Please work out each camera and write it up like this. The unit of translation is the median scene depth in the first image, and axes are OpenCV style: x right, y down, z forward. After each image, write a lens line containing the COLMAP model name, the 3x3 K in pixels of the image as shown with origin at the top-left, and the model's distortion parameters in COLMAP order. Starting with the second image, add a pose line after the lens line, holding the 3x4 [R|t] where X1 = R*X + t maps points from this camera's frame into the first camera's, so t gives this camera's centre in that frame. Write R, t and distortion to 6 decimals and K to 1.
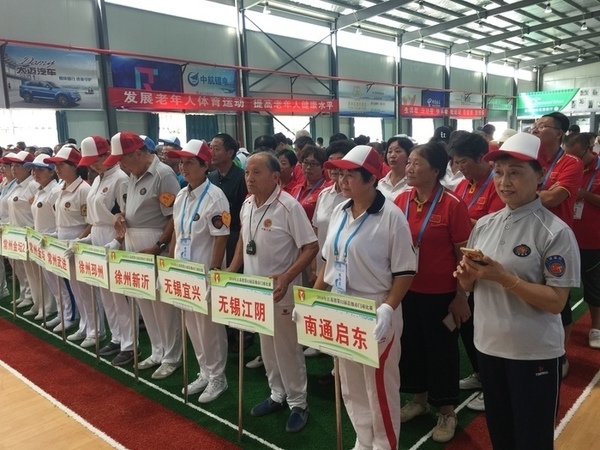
lens RADIAL K [[503.7, 0, 300.5], [0, 503.7, 227.1], [0, 0, 1]] dist [0.080091, -0.111382]
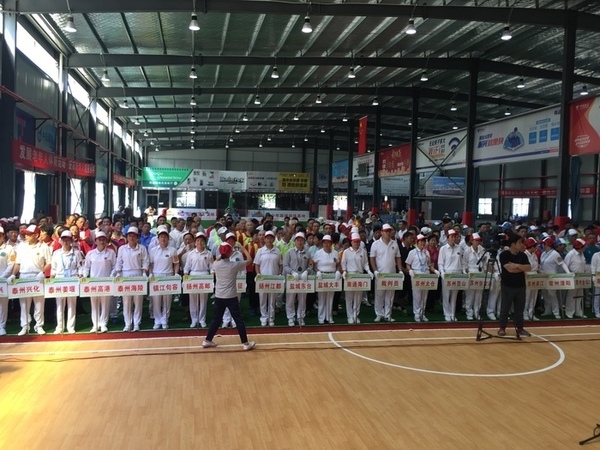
lens RADIAL K [[514.2, 0, 298.9], [0, 514.2, 218.2], [0, 0, 1]] dist [0.091120, -0.123951]
pose [[0.587660, 0.022661, 0.808790, -0.626659], [0.087405, 0.991980, -0.091302, -0.024400], [-0.804373, 0.124347, 0.580967, 0.122358]]
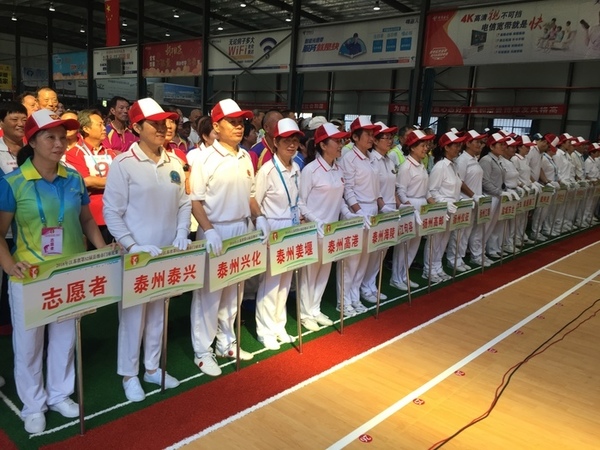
lens RADIAL K [[503.7, 0, 300.5], [0, 503.7, 227.1], [0, 0, 1]] dist [0.080091, -0.111382]
pose [[-0.007550, -0.157621, 0.987471, -0.579387], [0.106302, 0.981777, 0.157525, -0.055307], [-0.994305, 0.106160, 0.009343, 0.474981]]
